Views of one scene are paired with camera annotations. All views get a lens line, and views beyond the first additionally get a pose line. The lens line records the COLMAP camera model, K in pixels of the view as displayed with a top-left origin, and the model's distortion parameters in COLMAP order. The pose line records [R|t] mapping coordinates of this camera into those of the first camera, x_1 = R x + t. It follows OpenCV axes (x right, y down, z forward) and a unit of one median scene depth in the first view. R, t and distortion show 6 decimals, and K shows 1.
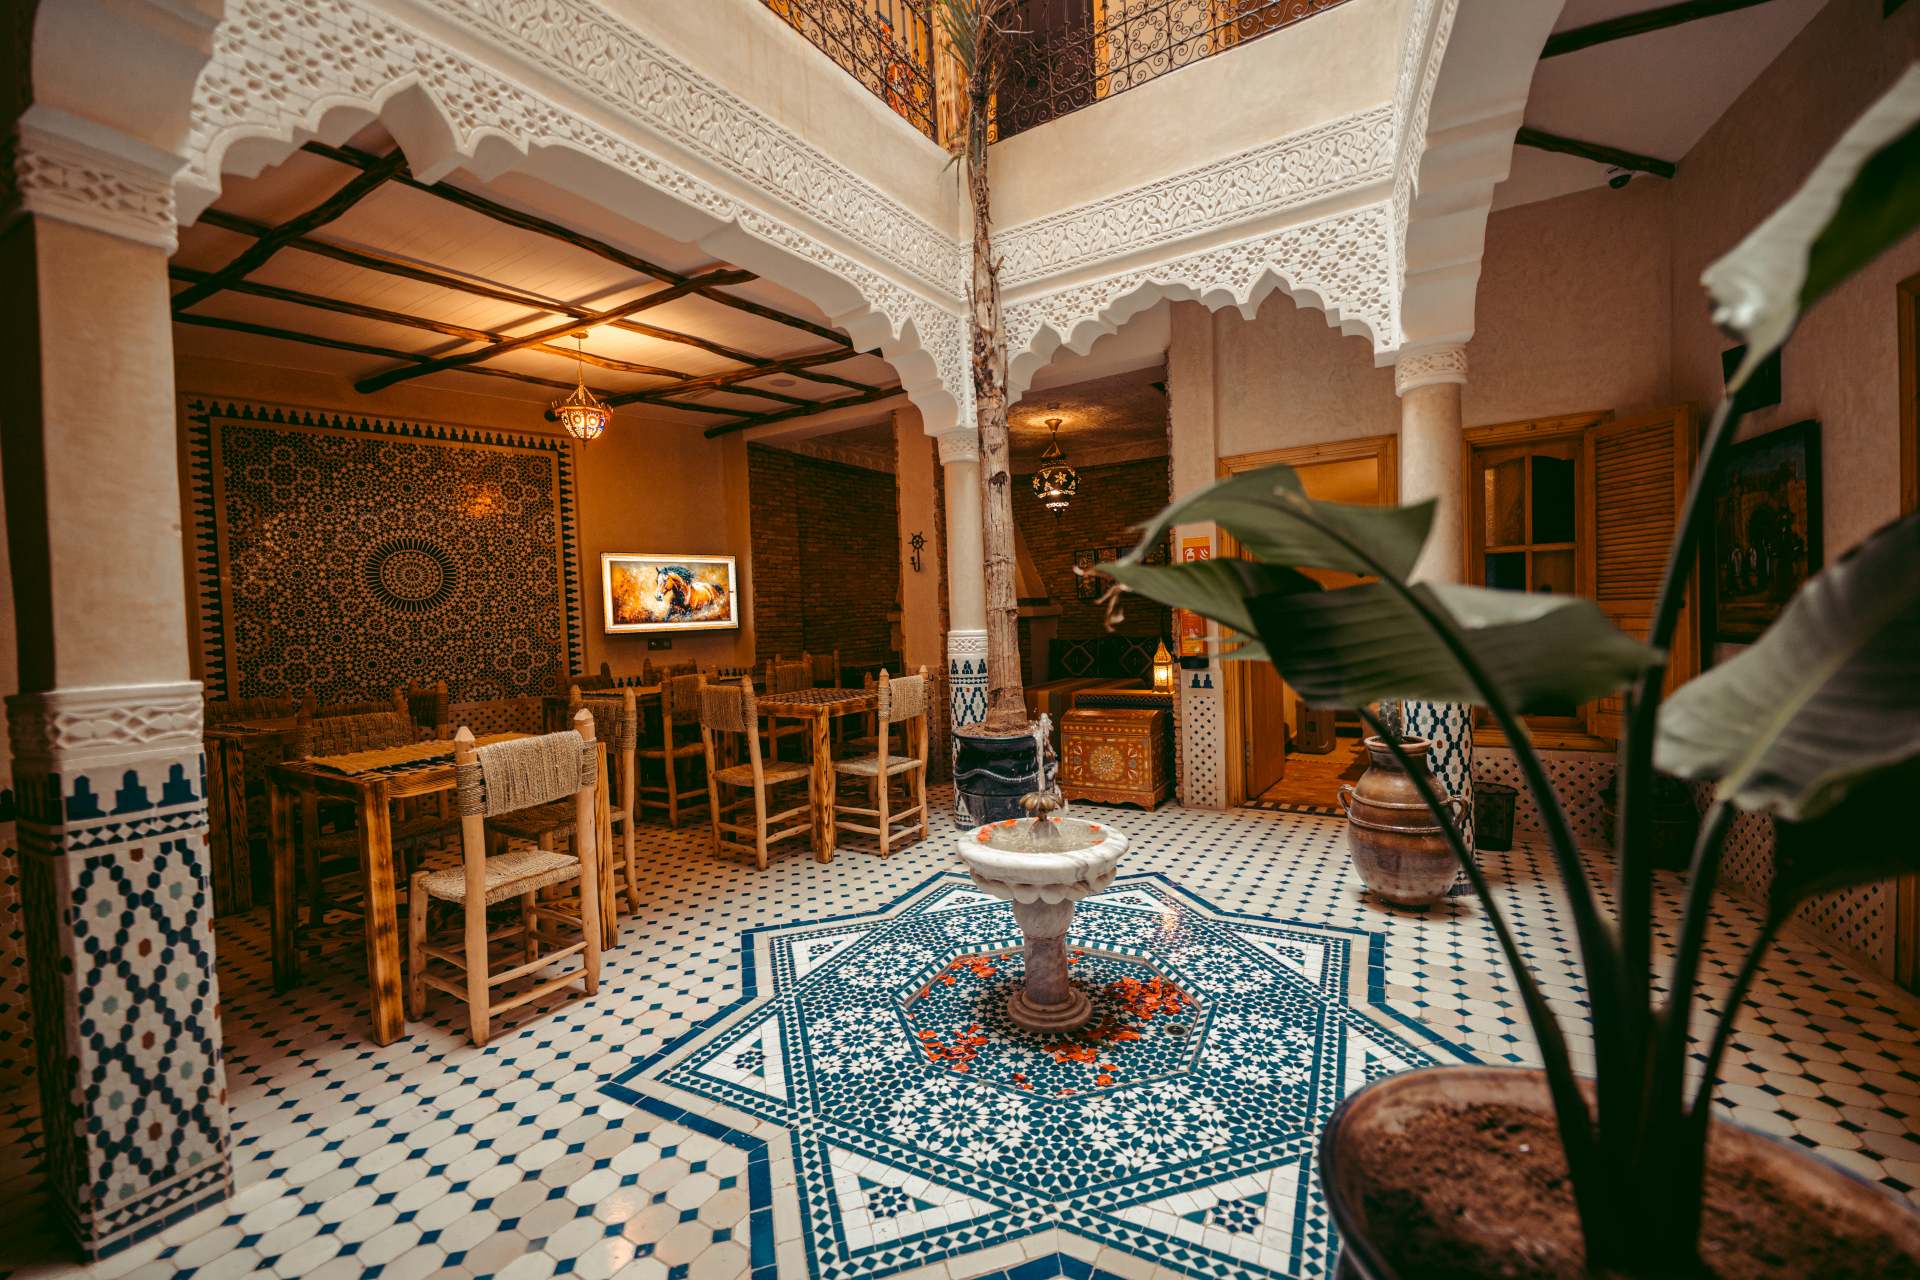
lens RADIAL K [[769.0, 0, 957.6], [0, 769.0, 638.4], [0, 0, 1]] dist [0.014906, -0.007660]
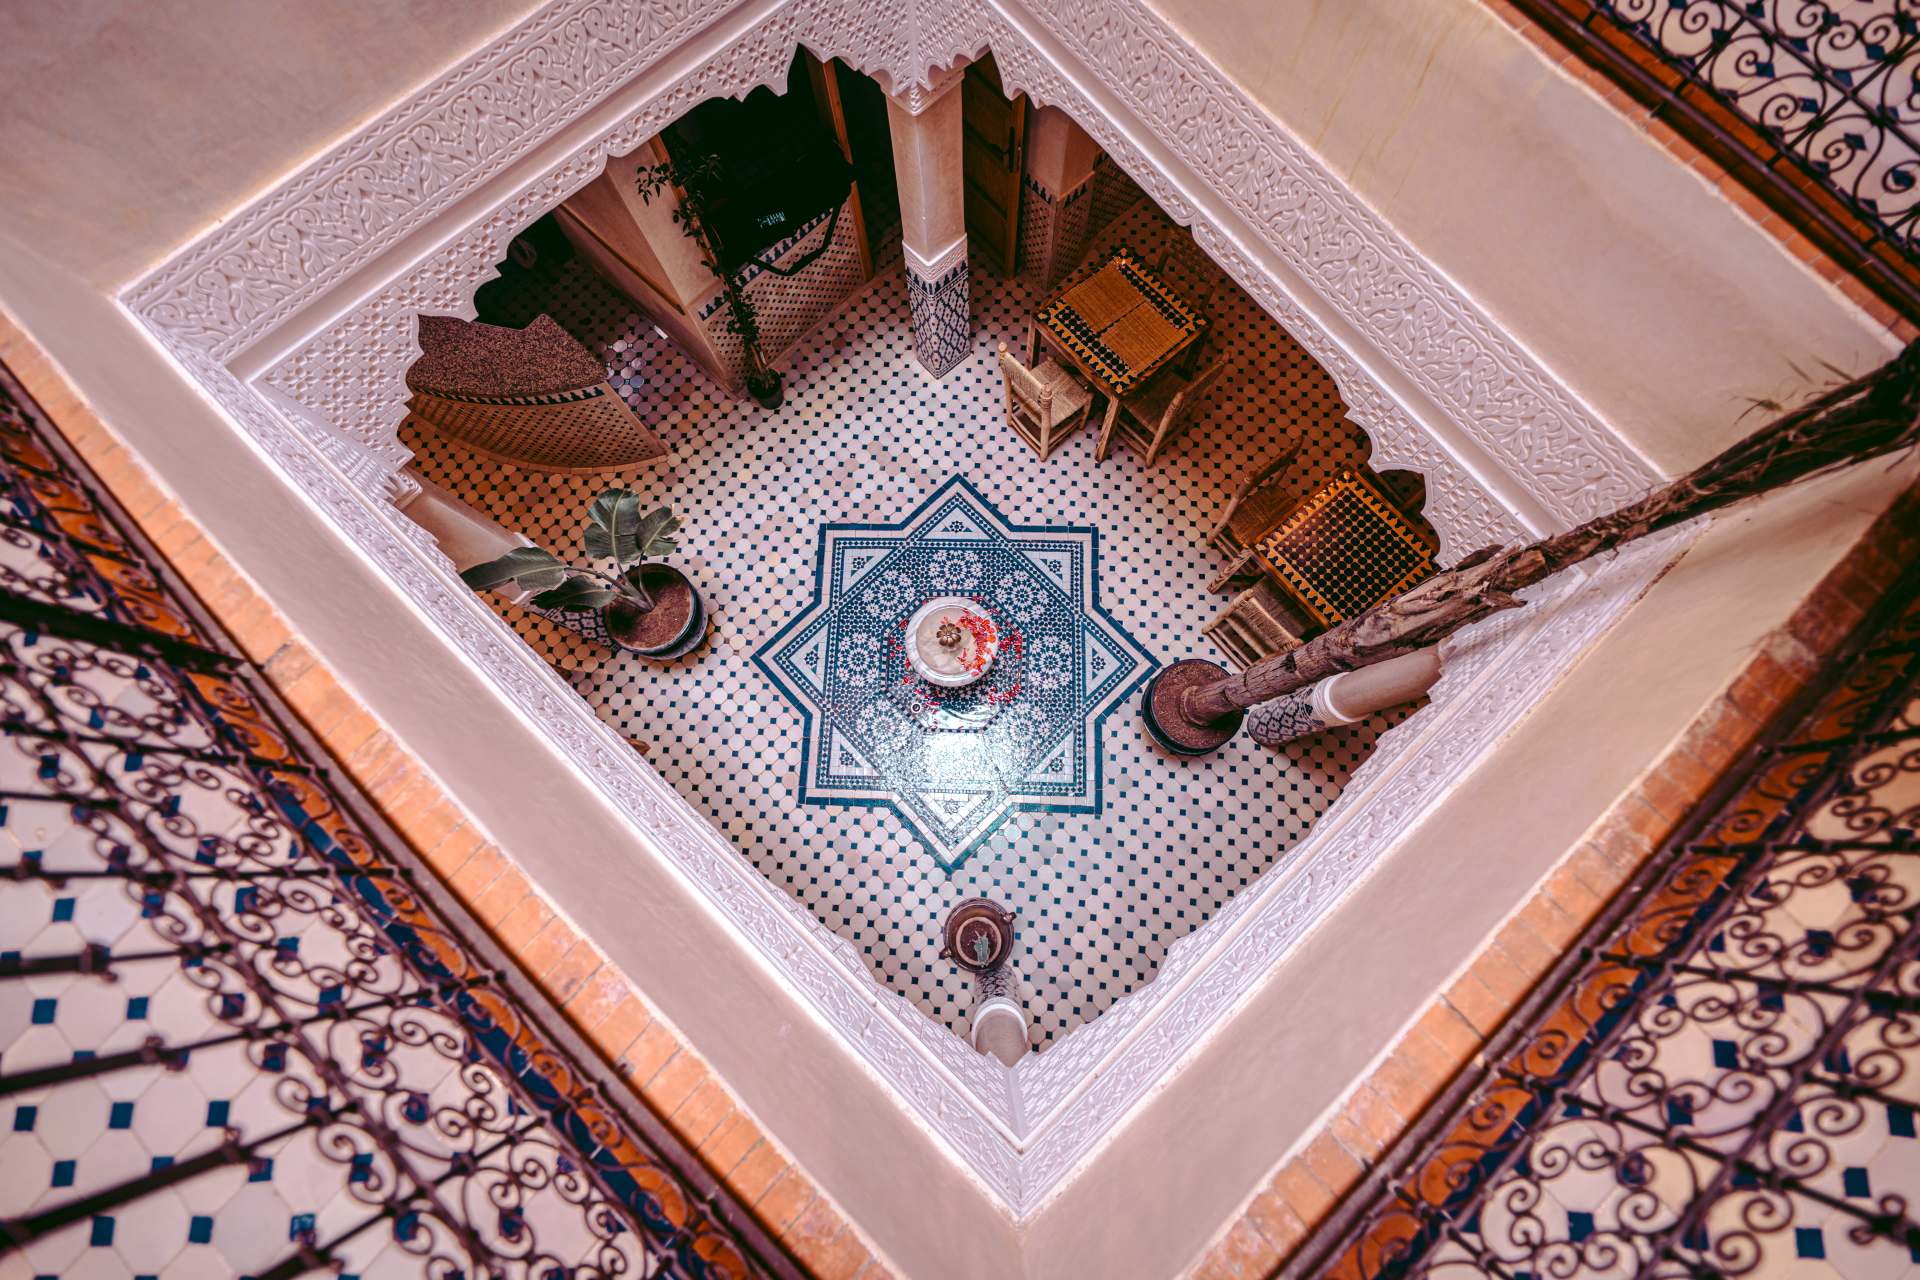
lens RADIAL K [[766.0, 0, 957.3], [0, 766.0, 640.8], [0, 0, 1]] dist [0.016552, -0.010178]
pose [[-0.308571, 0.933113, -0.184620, 0.343668], [0.014975, 0.198832, 0.979919, -1.181296], [0.951084, 0.299610, -0.075327, 0.891660]]
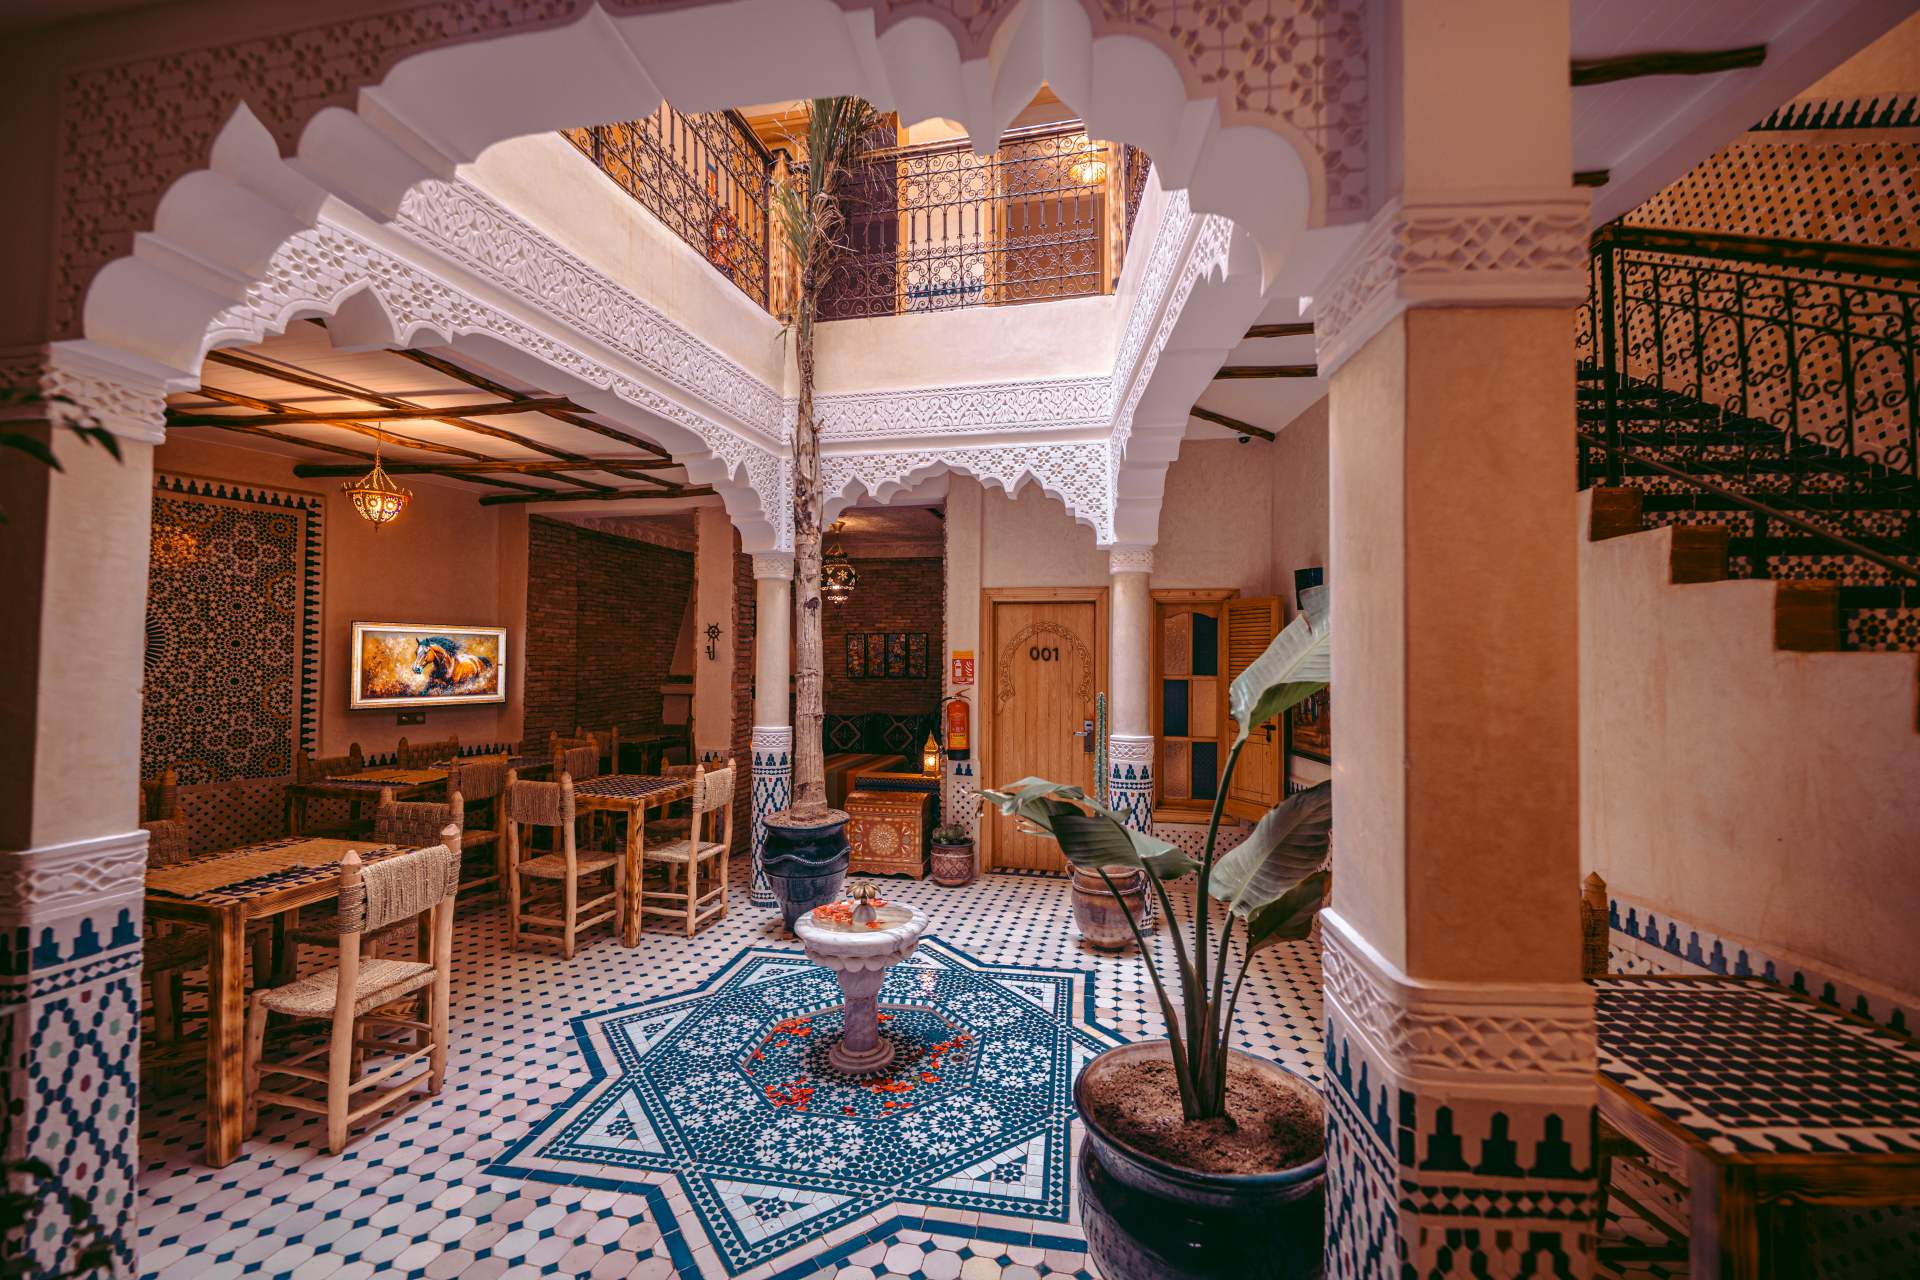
lens RADIAL K [[770.3, 0, 956.8], [0, 770.3, 644.1], [0, 0, 1]] dist [0.020186, -0.010914]
pose [[0.945090, 0.052524, 0.322561, -0.141461], [-0.033955, 0.997440, -0.062931, -0.095222], [-0.325041, 0.048523, 0.944454, -0.228426]]
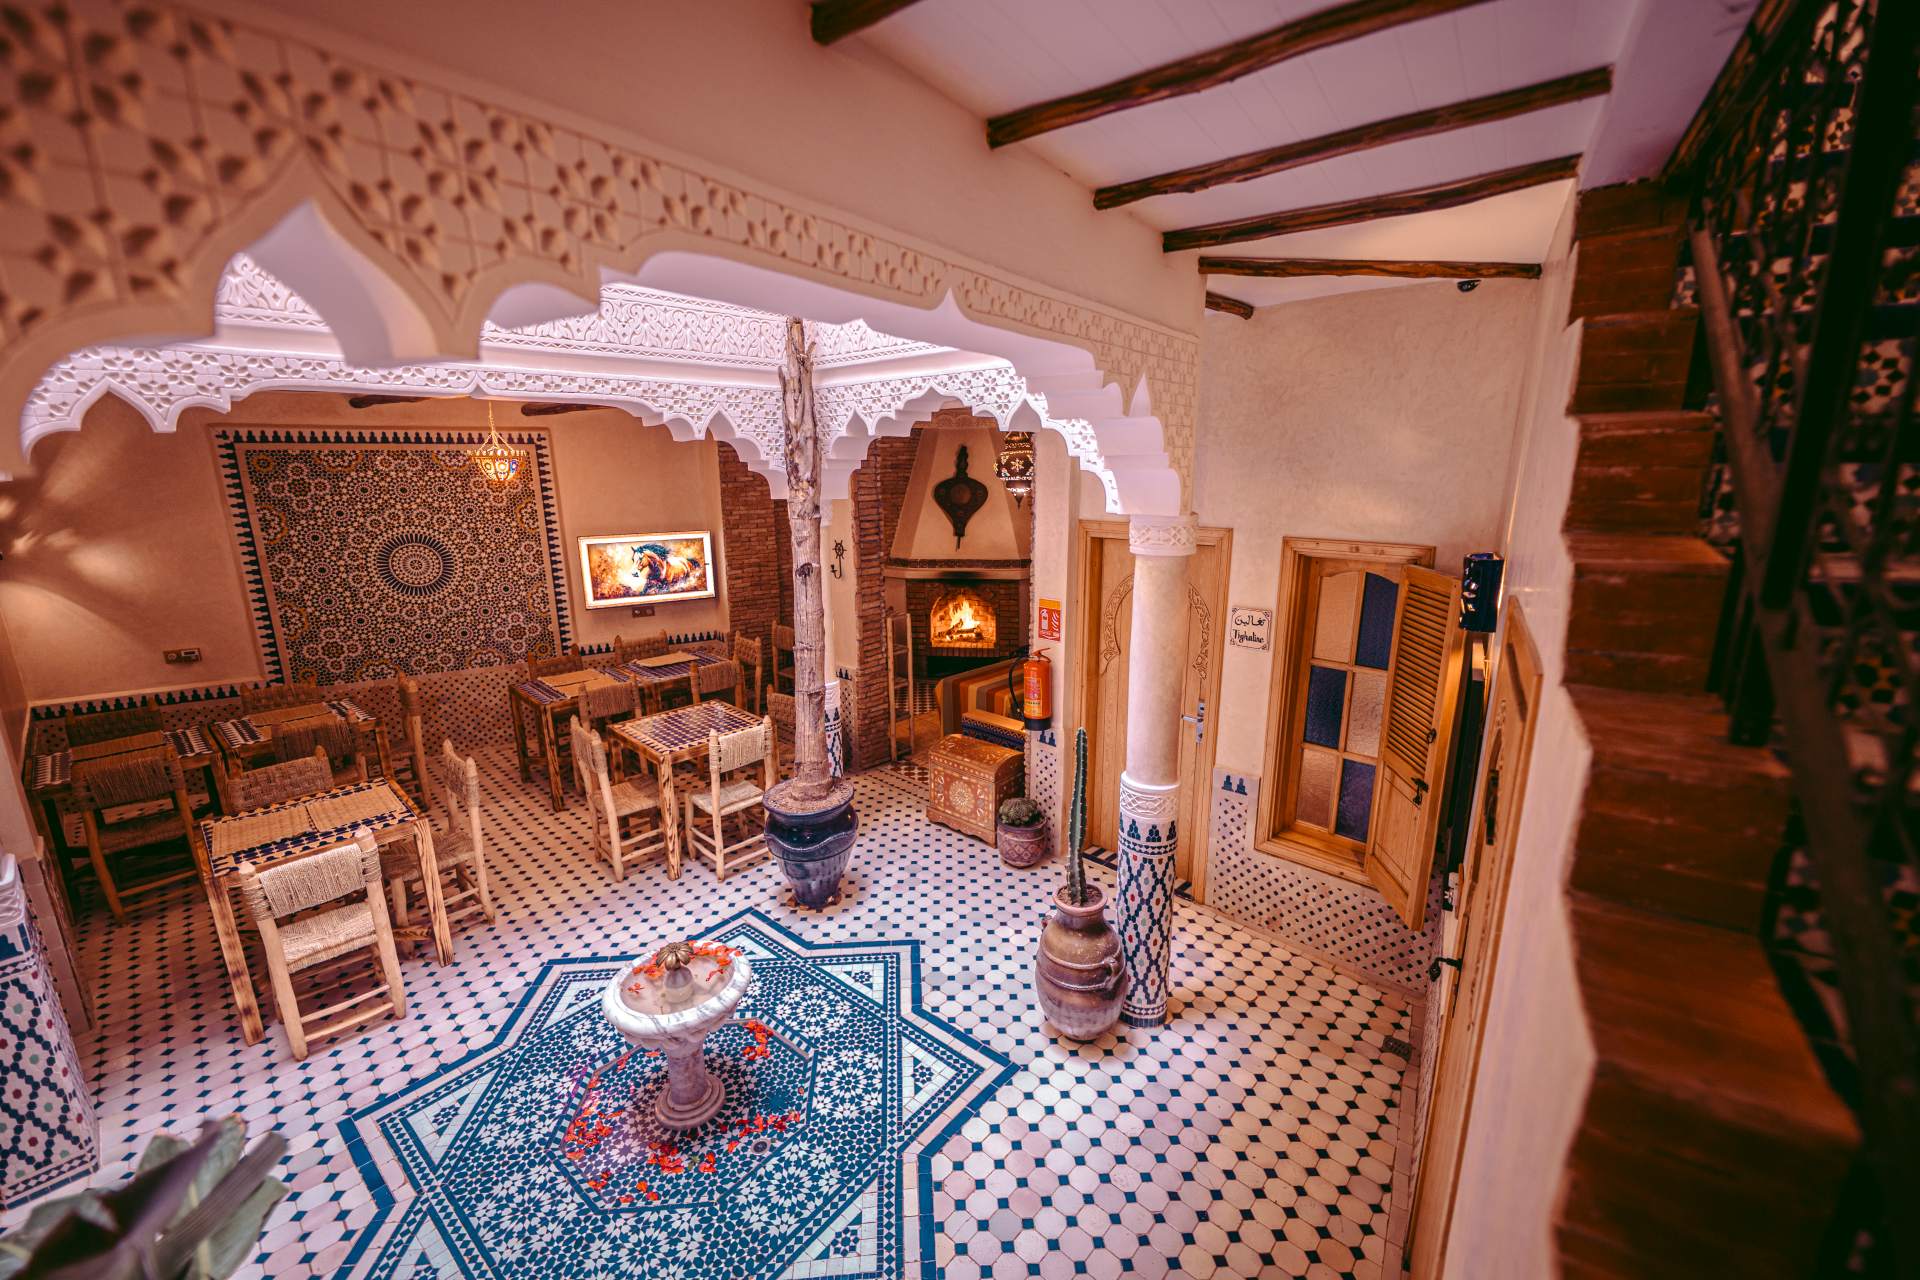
lens RADIAL K [[769.1, 0, 957.7], [0, 769.1, 639.9], [0, 0, 1]] dist [0.017361, -0.009519]
pose [[0.979109, 0.076346, -0.188457, 0.564580], [-0.036418, 0.977691, 0.206866, -0.413266], [0.200046, -0.195682, 0.960047, 0.018204]]
